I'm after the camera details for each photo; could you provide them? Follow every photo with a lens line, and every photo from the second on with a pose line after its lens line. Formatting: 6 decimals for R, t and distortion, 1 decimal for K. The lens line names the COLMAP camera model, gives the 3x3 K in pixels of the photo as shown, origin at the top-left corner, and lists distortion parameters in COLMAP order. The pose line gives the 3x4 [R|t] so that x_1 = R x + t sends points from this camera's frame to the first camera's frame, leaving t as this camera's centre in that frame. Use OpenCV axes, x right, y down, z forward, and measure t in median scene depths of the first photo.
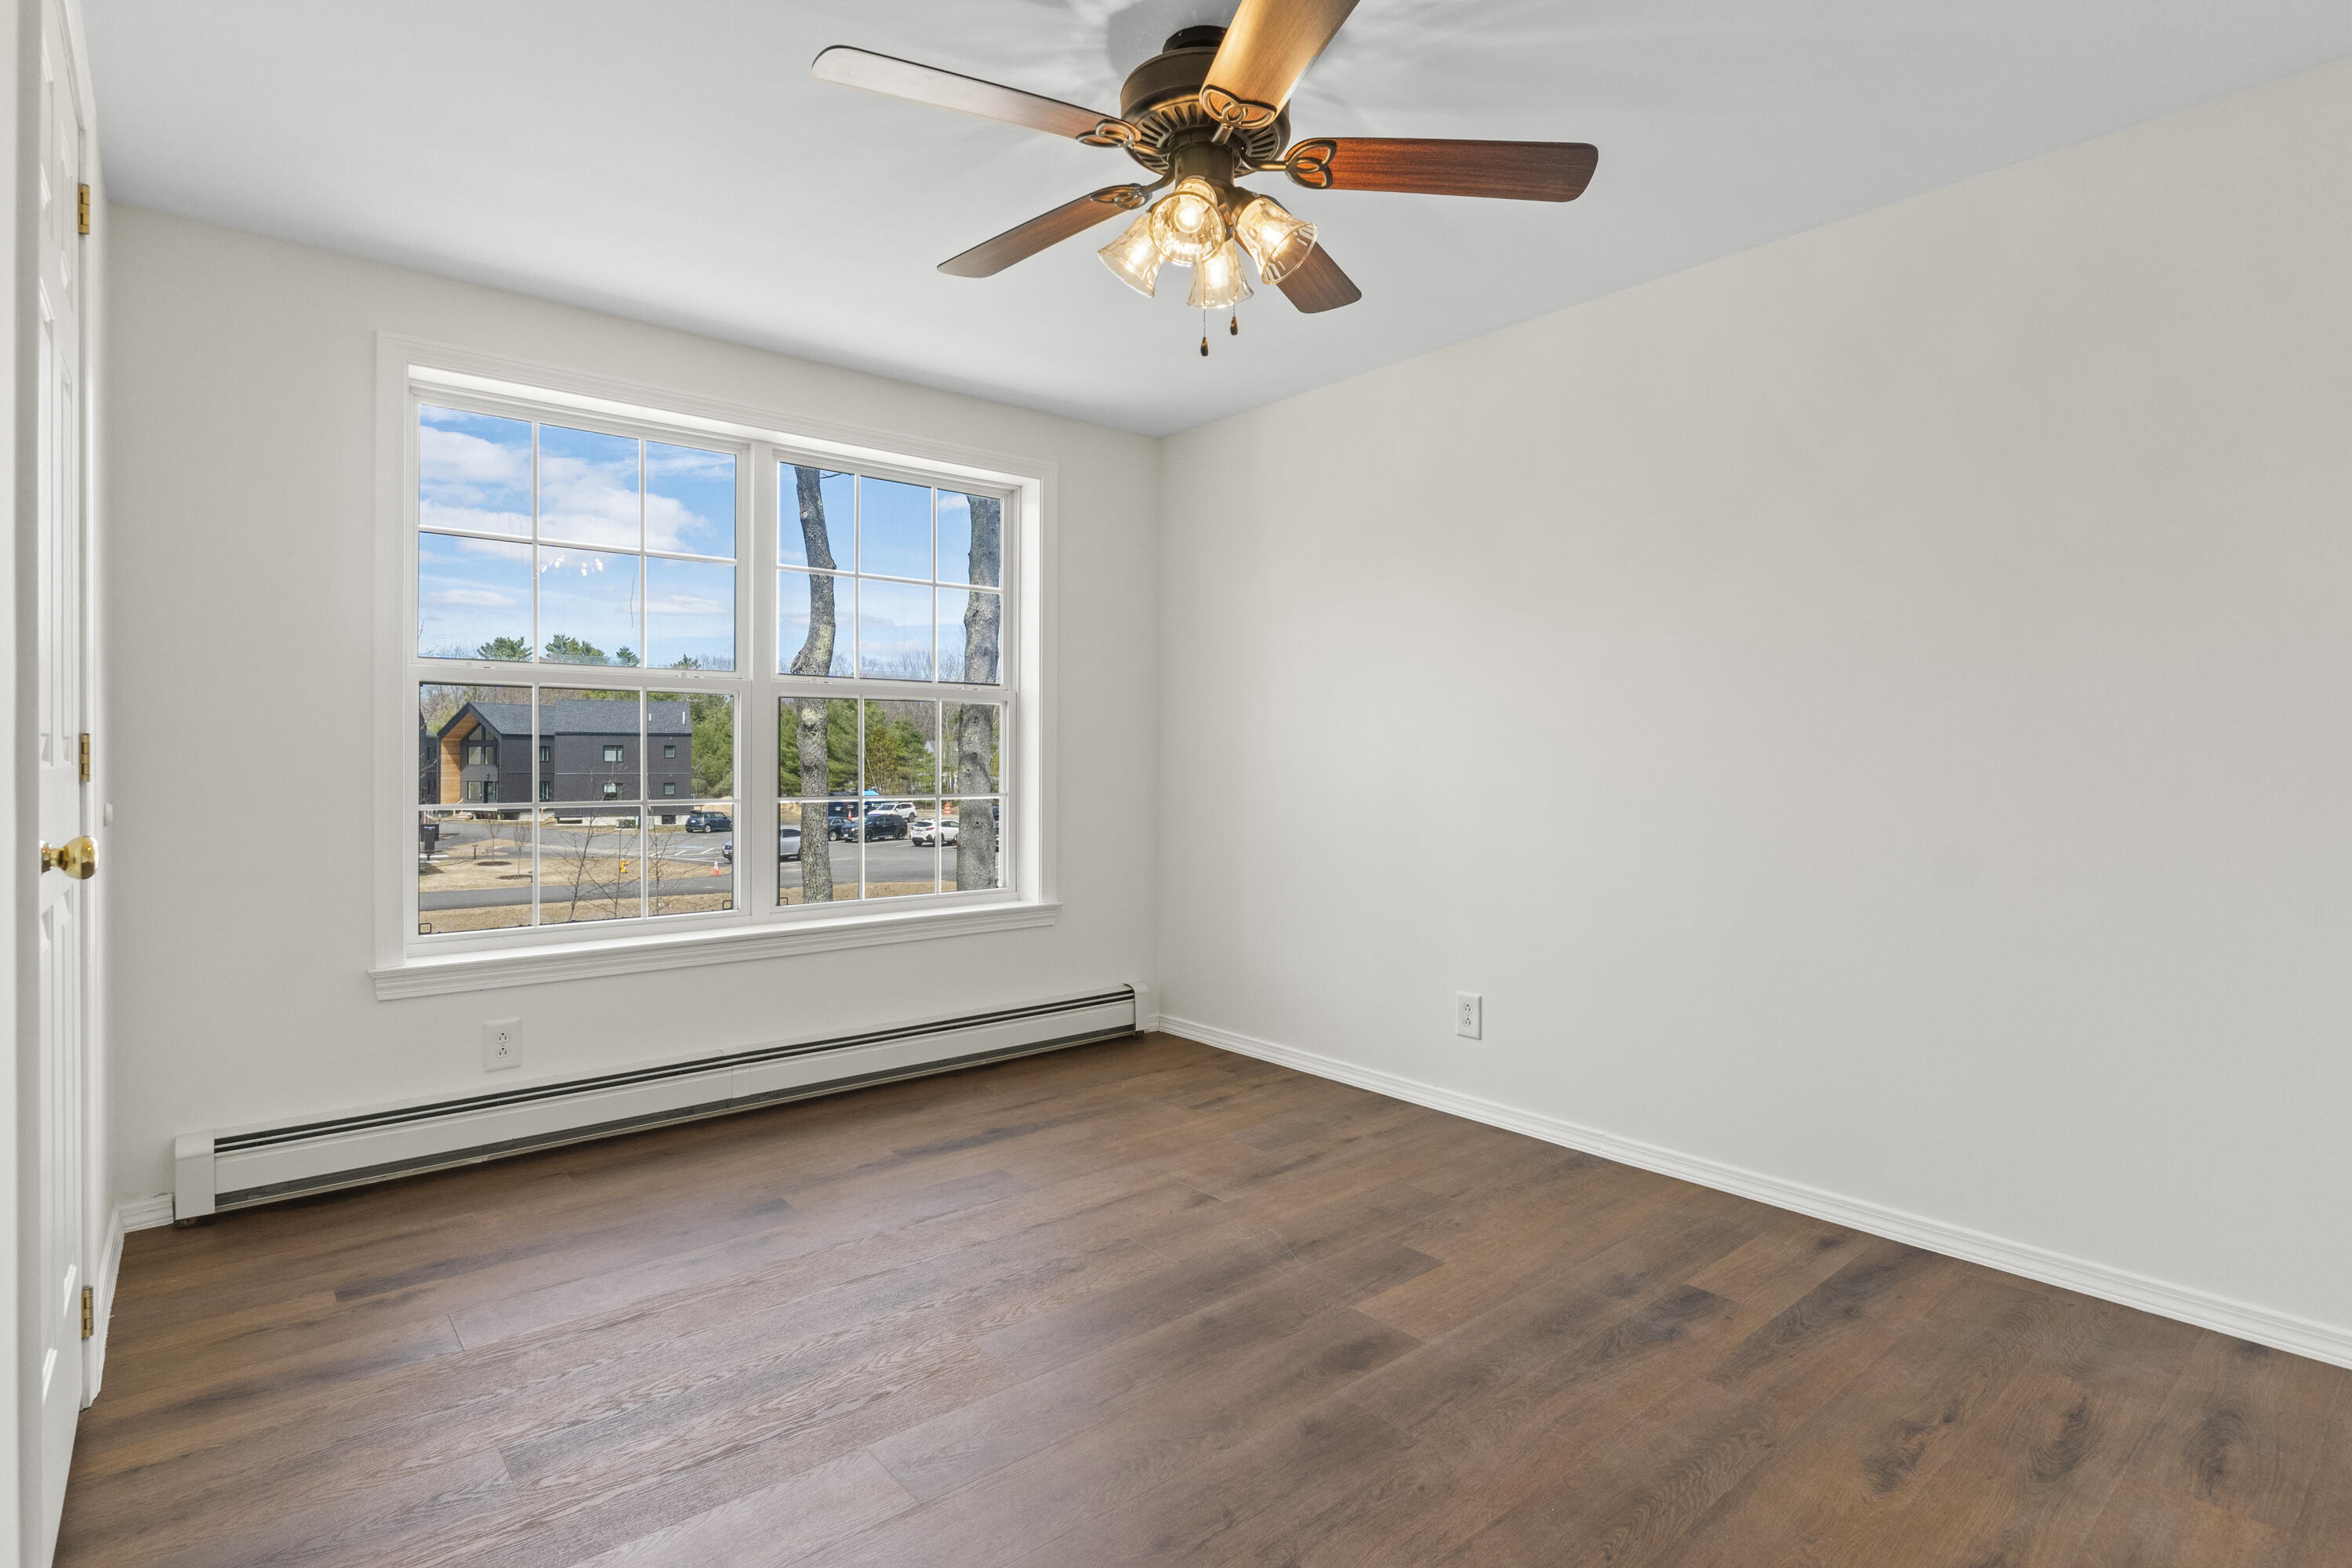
lens RADIAL K [[1151.1, 0, 1176.0], [0, 1151.1, 784.0], [0, 0, 1]] dist [-0.014315, -0.000773]
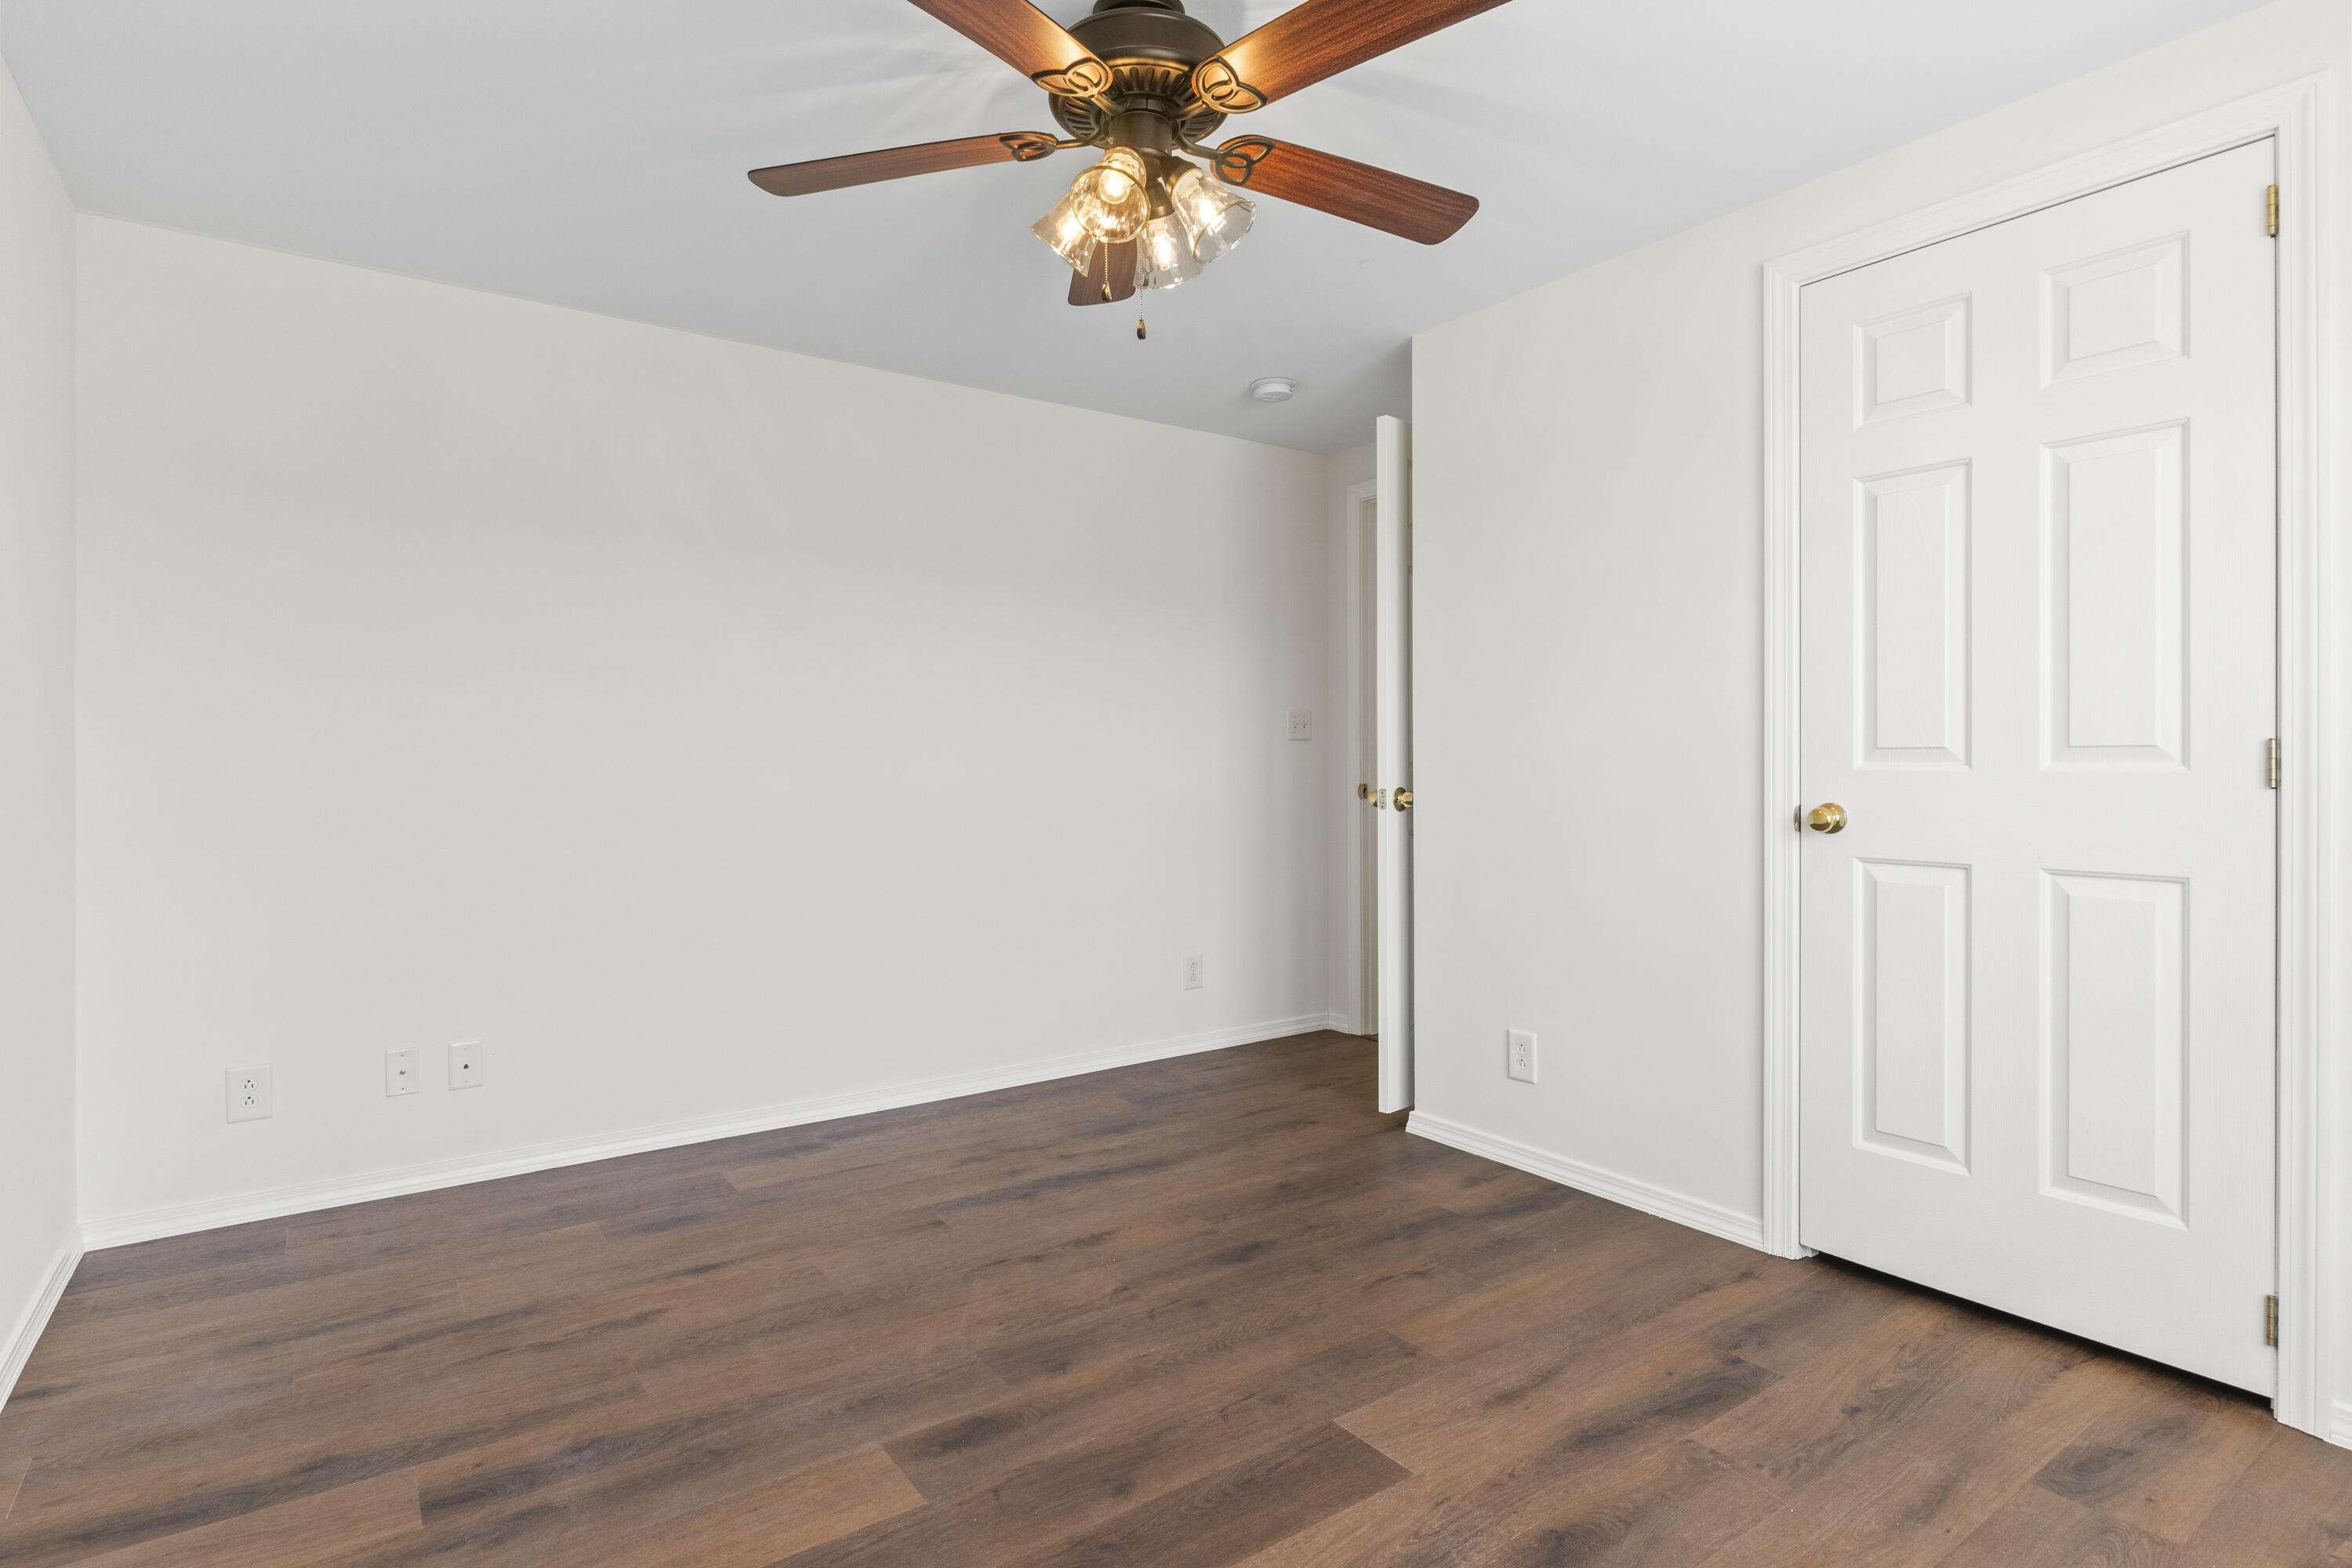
lens RADIAL K [[1216.9, 0, 1185.6], [0, 1216.9, 744.3], [0, 0, 1]] dist [-0.003861, -0.001000]
pose [[-0.997436, 0.003491, 0.071486, -0.082730], [0.004034, 0.999964, 0.007464, -0.047321], [-0.071457, 0.007733, -0.997414, 1.997522]]
